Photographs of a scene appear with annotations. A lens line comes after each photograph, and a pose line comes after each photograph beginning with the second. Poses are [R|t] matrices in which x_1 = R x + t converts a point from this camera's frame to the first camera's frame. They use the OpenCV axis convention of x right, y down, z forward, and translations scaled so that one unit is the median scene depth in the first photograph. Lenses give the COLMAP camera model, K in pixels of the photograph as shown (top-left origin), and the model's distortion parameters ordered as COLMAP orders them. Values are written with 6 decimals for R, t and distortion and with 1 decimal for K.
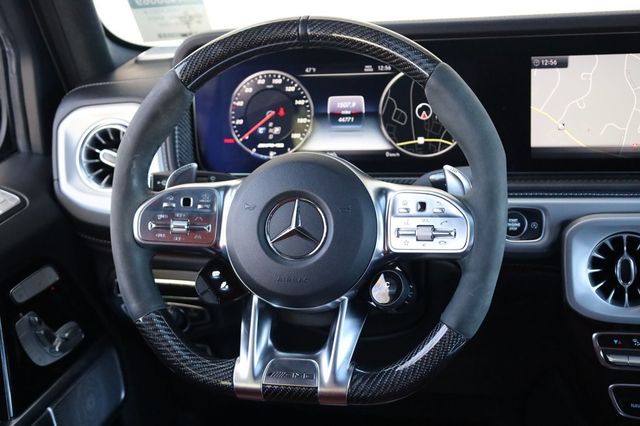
lens RADIAL K [[911.8, 0, 318.5], [0, 911.8, 214.1], [0, 0, 1]] dist [-0.021343, 0.000000]
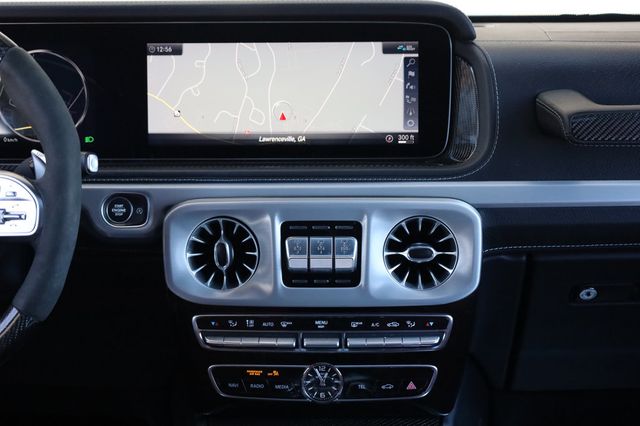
lens RADIAL K [[1031.8, 0, 318.6], [0, 1031.8, 213.0], [0, 0, 1]] dist [0.009298, 0.000000]
pose [[0.982777, -0.003098, 0.184771, 0.226524], [0.003719, 0.999989, -0.003012, 0.019501], [-0.184760, 0.003648, 0.982777, -0.162395]]
